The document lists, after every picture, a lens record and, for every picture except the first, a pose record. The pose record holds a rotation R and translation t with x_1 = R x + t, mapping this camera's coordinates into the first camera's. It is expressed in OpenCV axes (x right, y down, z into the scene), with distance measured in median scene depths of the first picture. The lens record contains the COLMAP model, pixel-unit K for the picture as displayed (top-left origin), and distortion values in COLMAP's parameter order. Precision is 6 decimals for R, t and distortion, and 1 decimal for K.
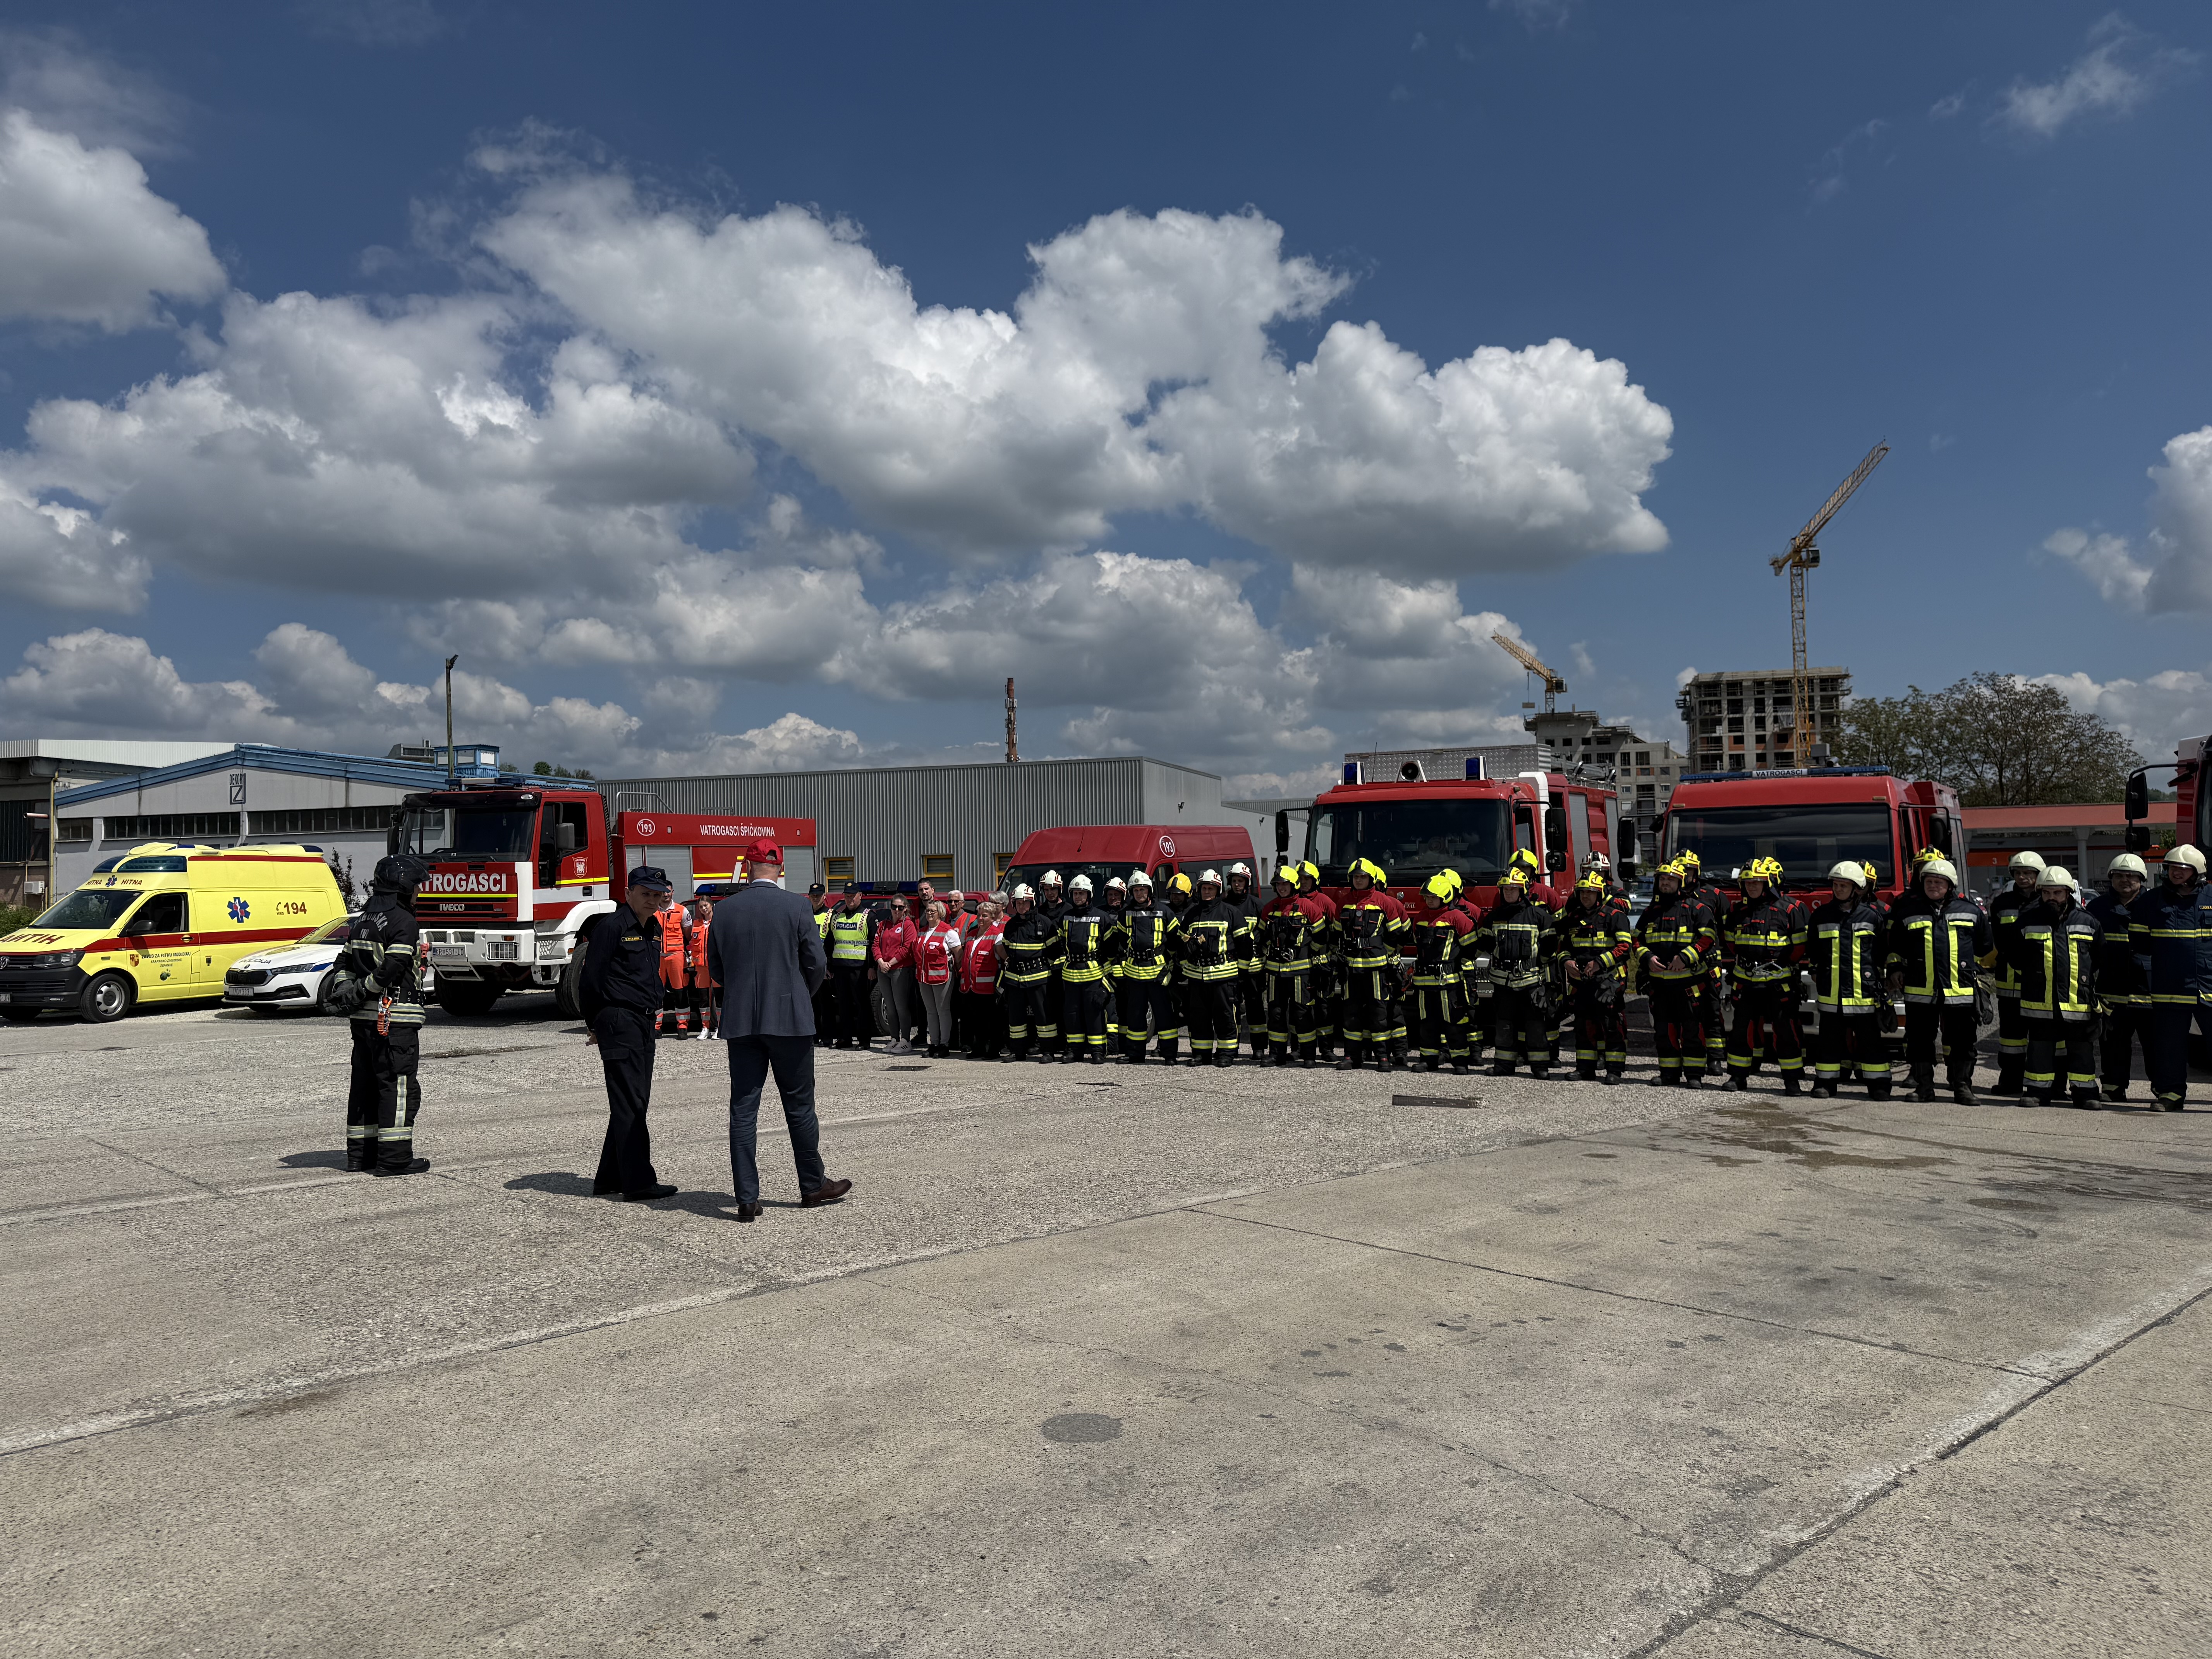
lens RADIAL K [[1538.8, 0, 1097.8], [0, 1538.8, 822.4], [0, 0, 1]] dist [0.131313, -0.134871]
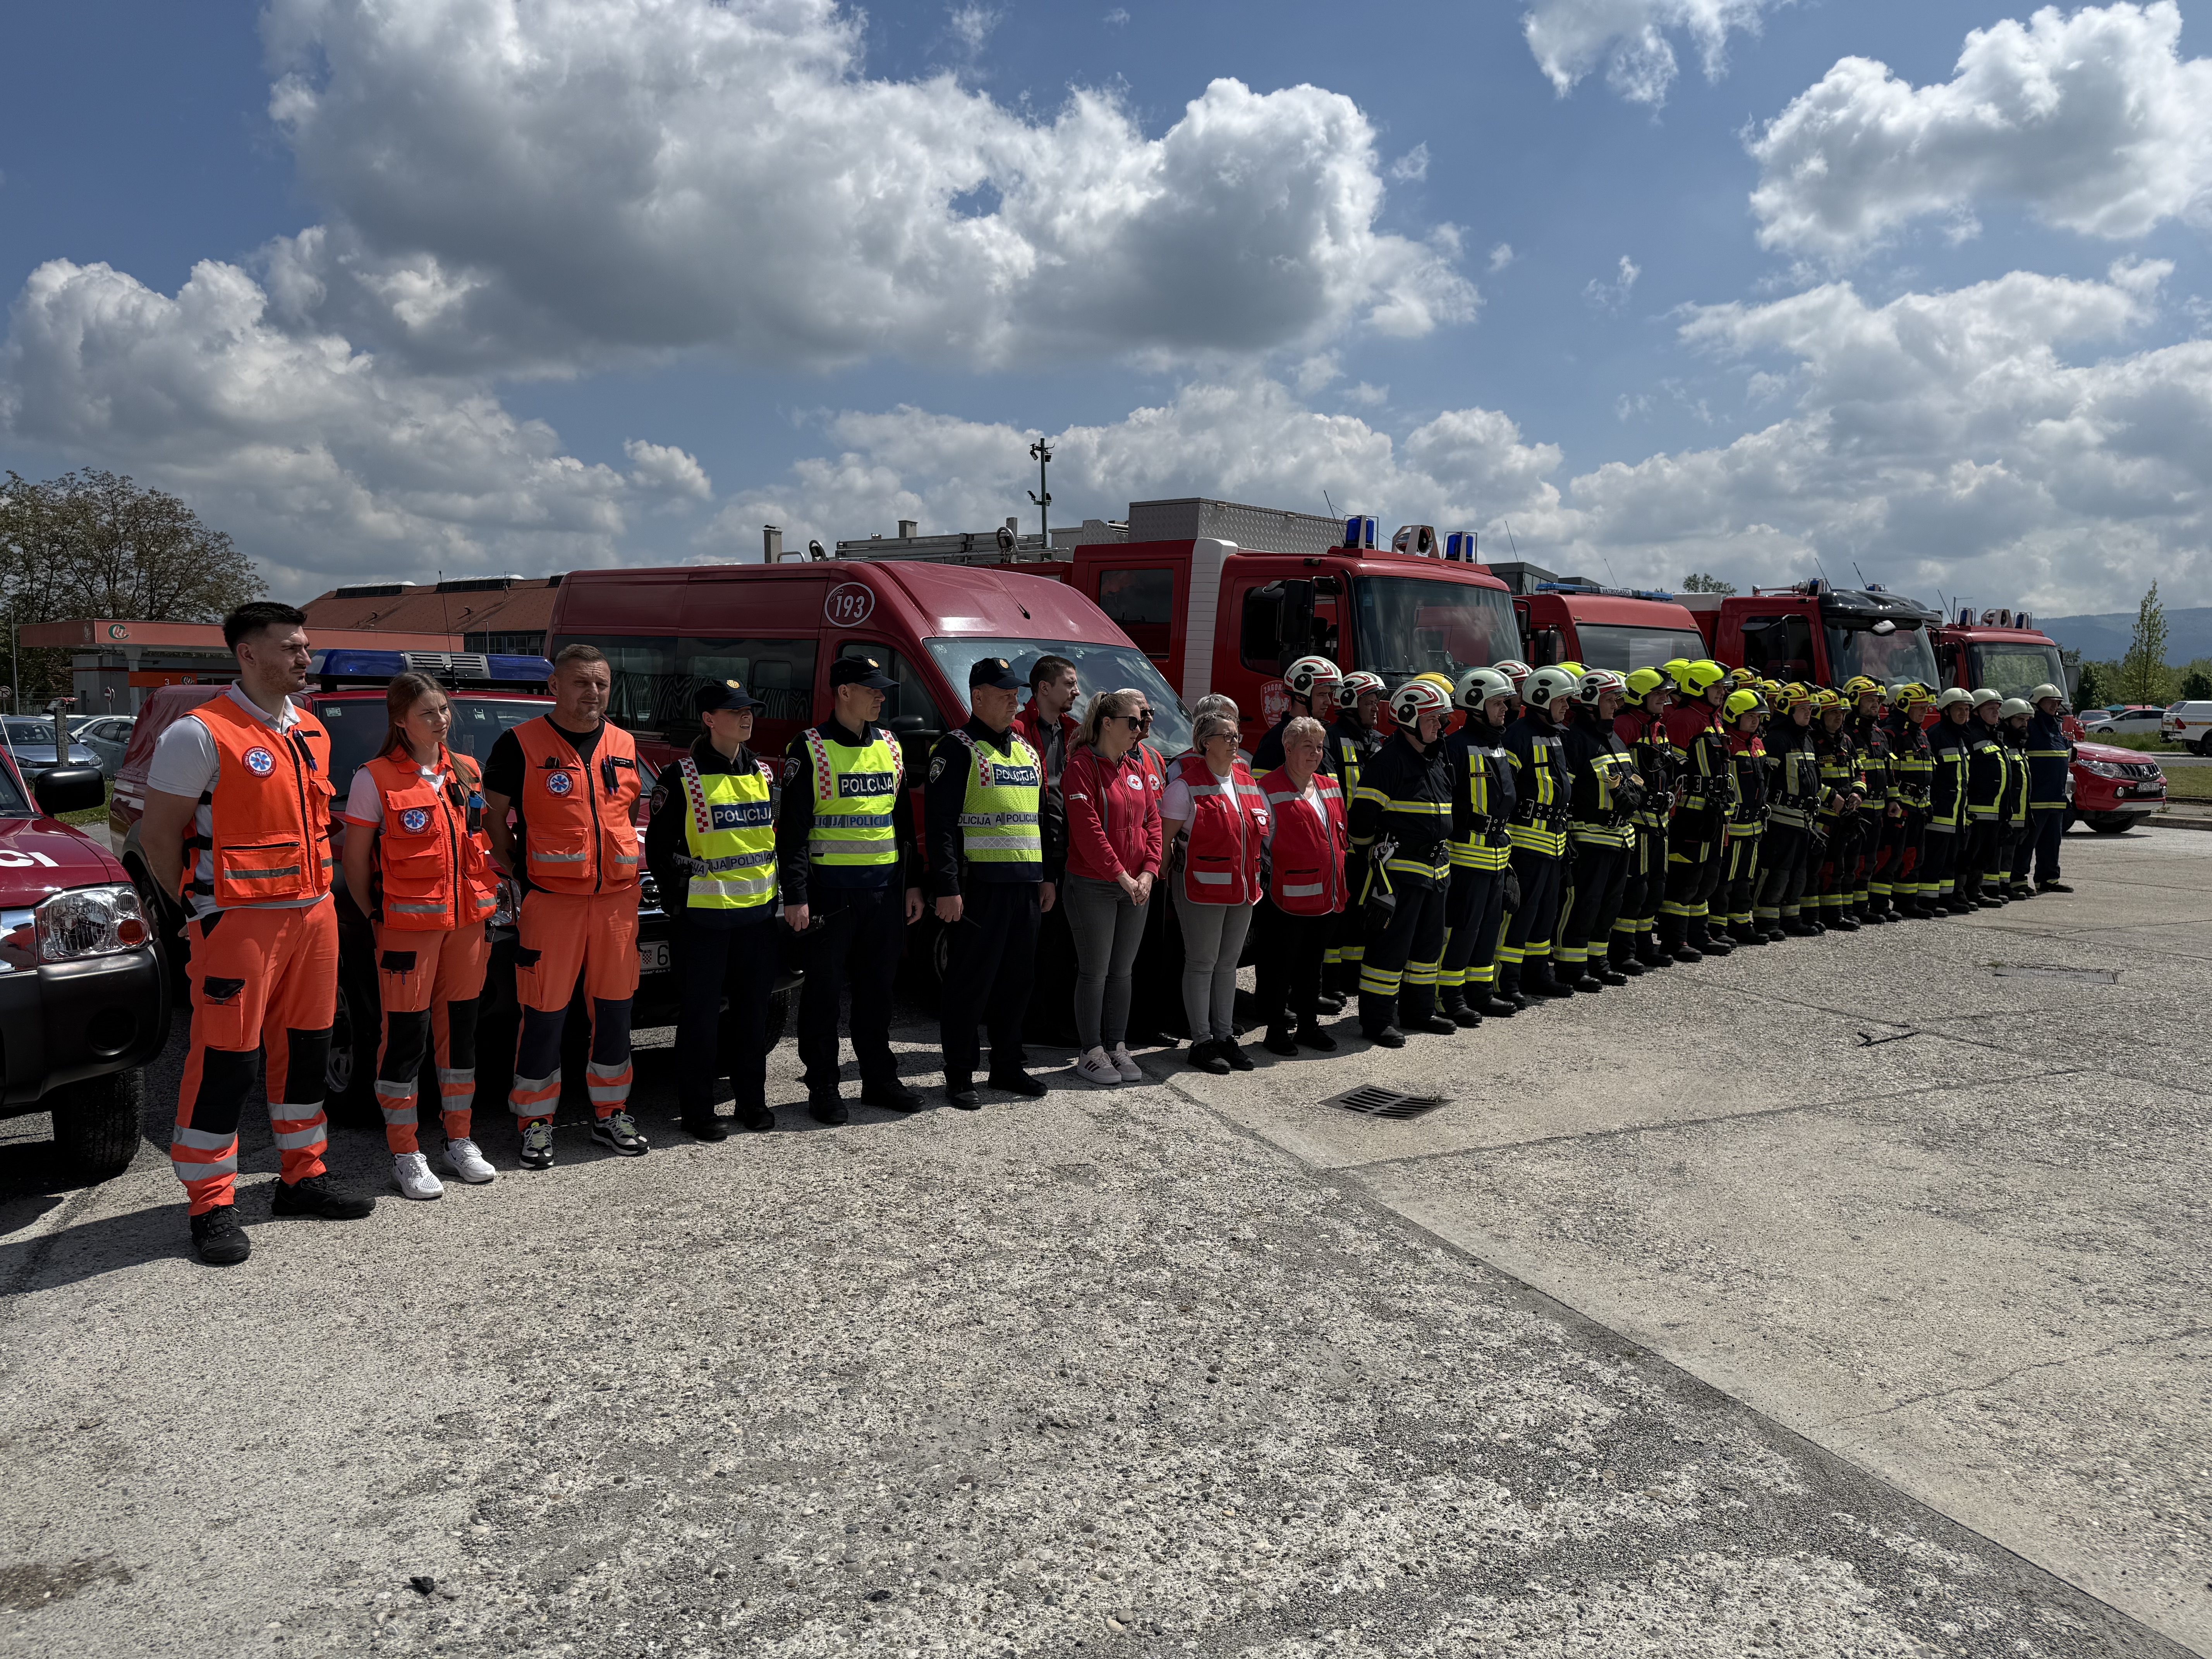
lens RADIAL K [[1576.1, 0, 1105.8], [0, 1576.1, 858.5], [0, 0, 1]] dist [-0.002095, -0.002561]
pose [[0.345071, -0.070510, 0.935924, -0.529826], [-0.053269, 0.994096, 0.094532, 0.052313], [-0.937064, -0.082476, 0.339278, 0.889082]]
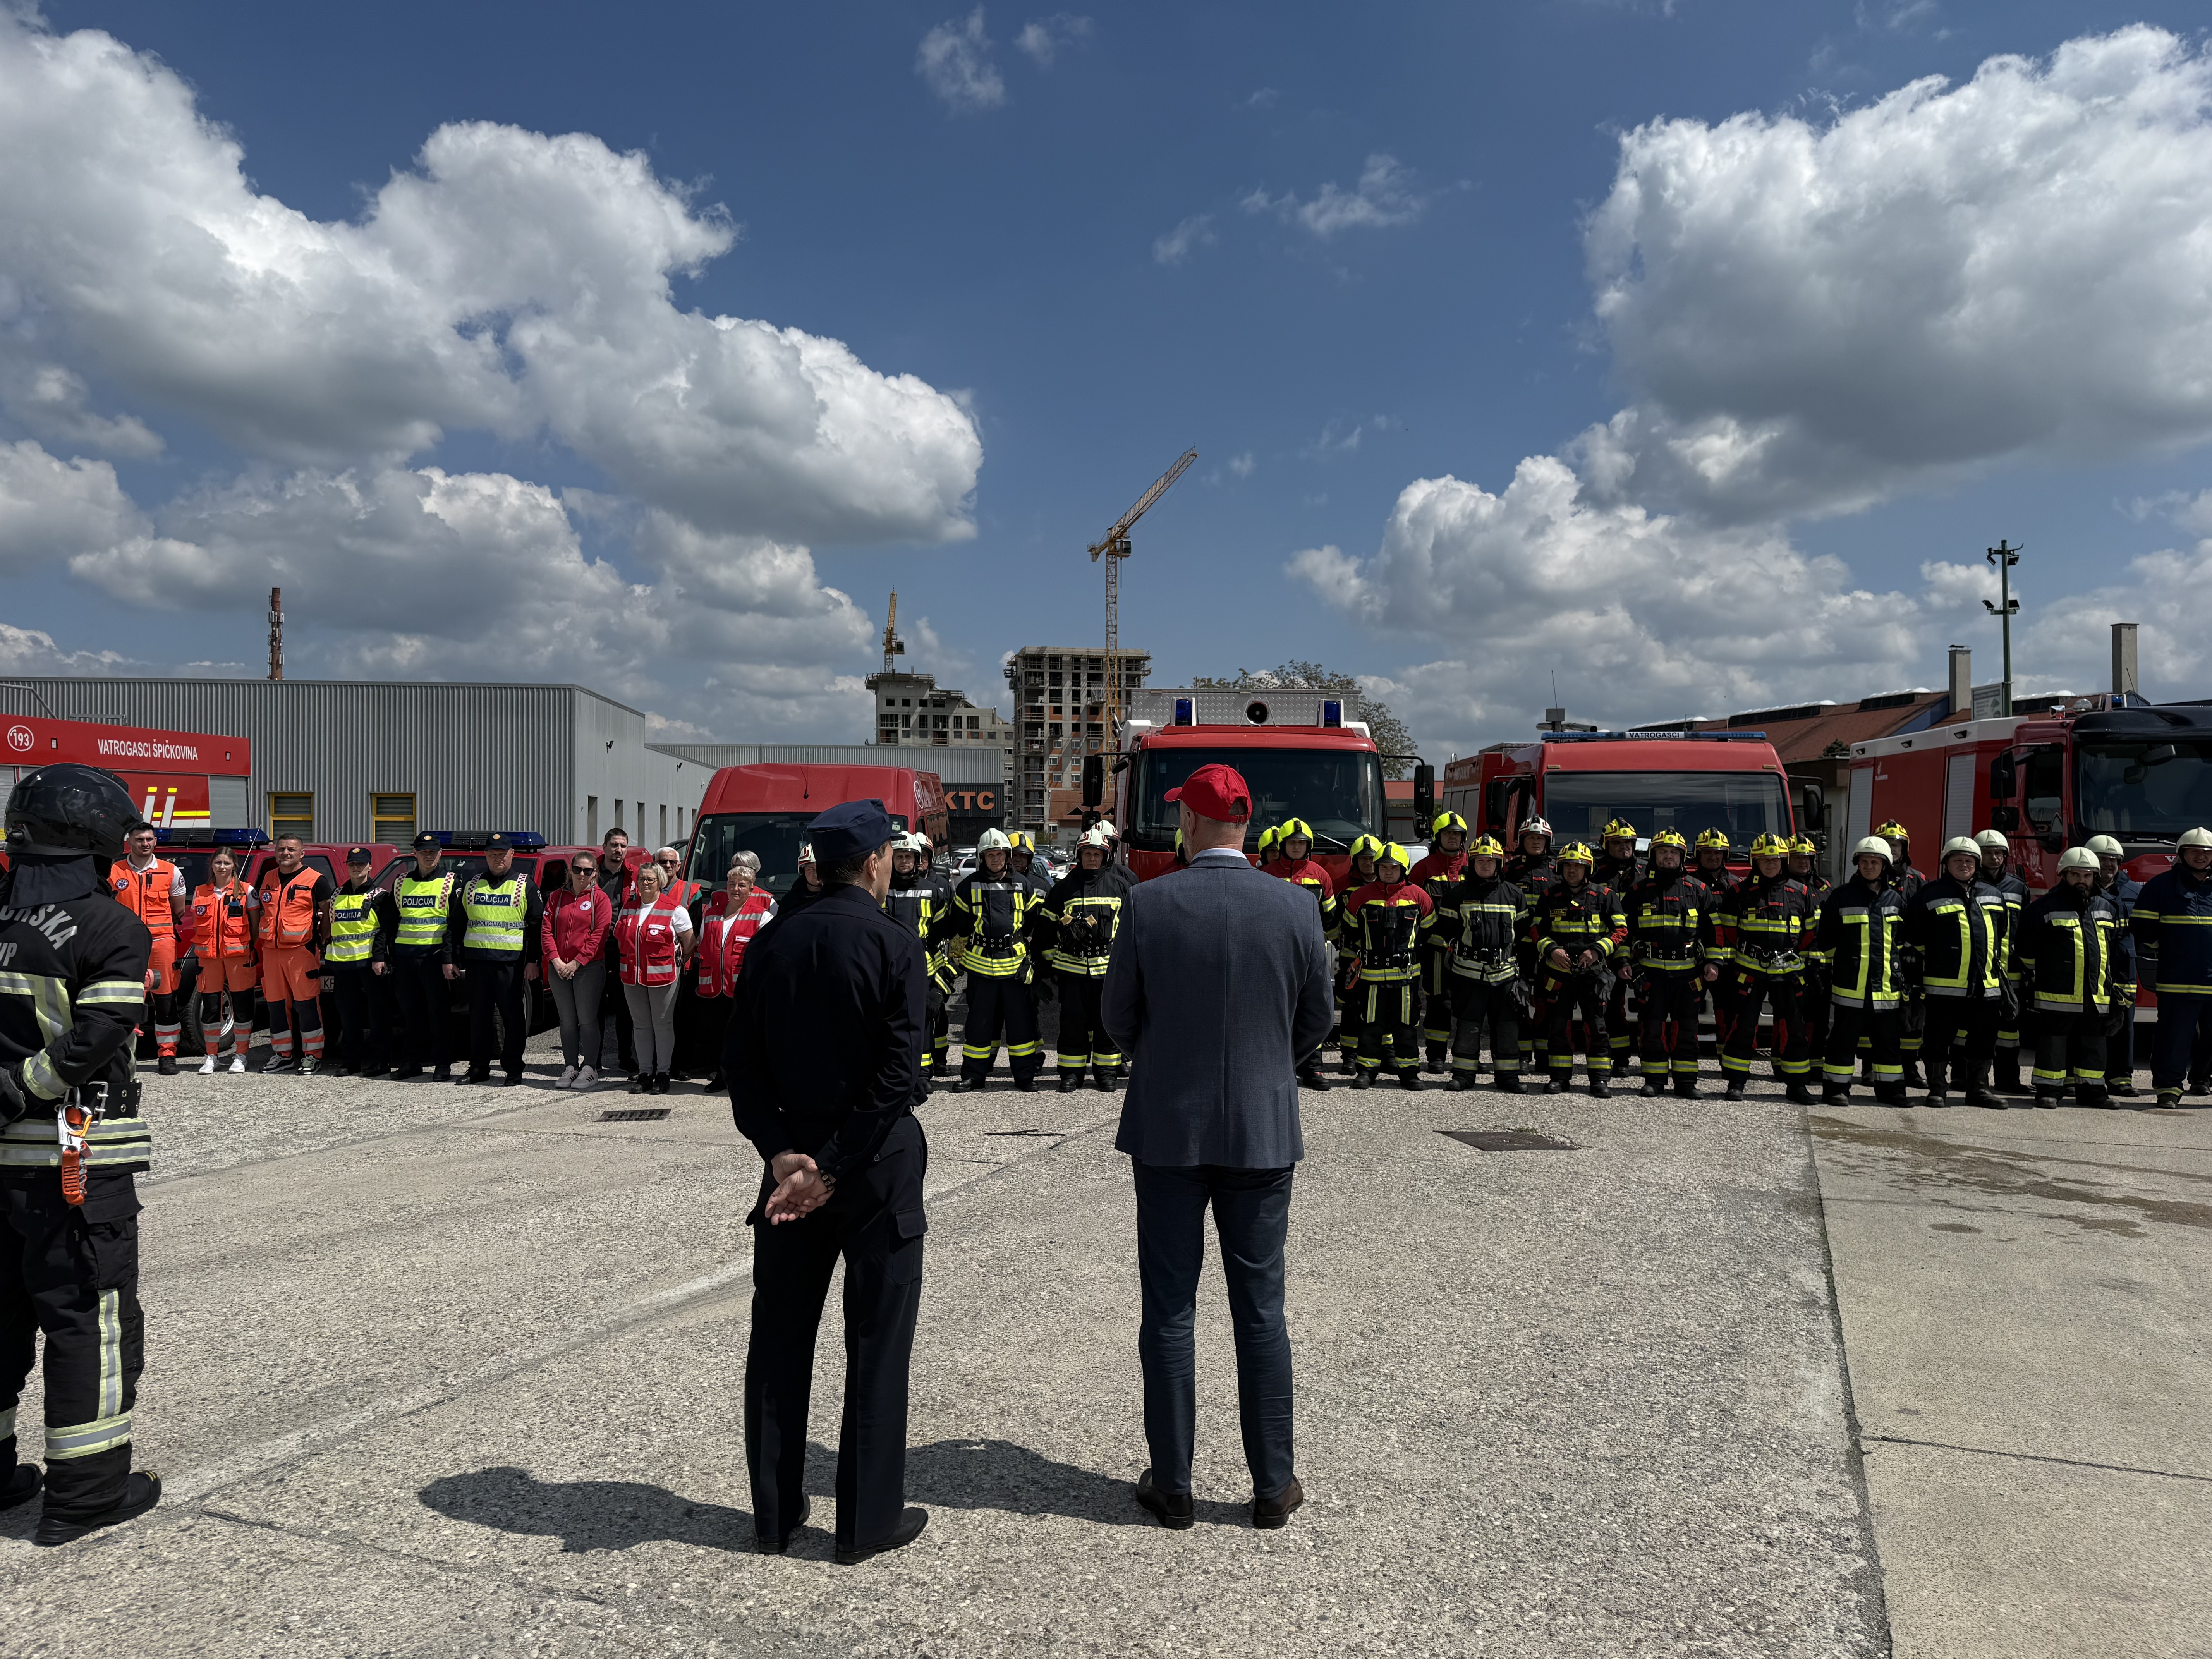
lens RADIAL K [[1538.8, 0, 1097.8], [0, 1538.8, 822.4], [0, 0, 1]] dist [0.131313, -0.134871]
pose [[0.906329, 0.023654, 0.421911, -0.220908], [-0.036292, 0.999100, 0.021945, 0.010192], [-0.421012, -0.035201, 0.906372, 0.293981]]
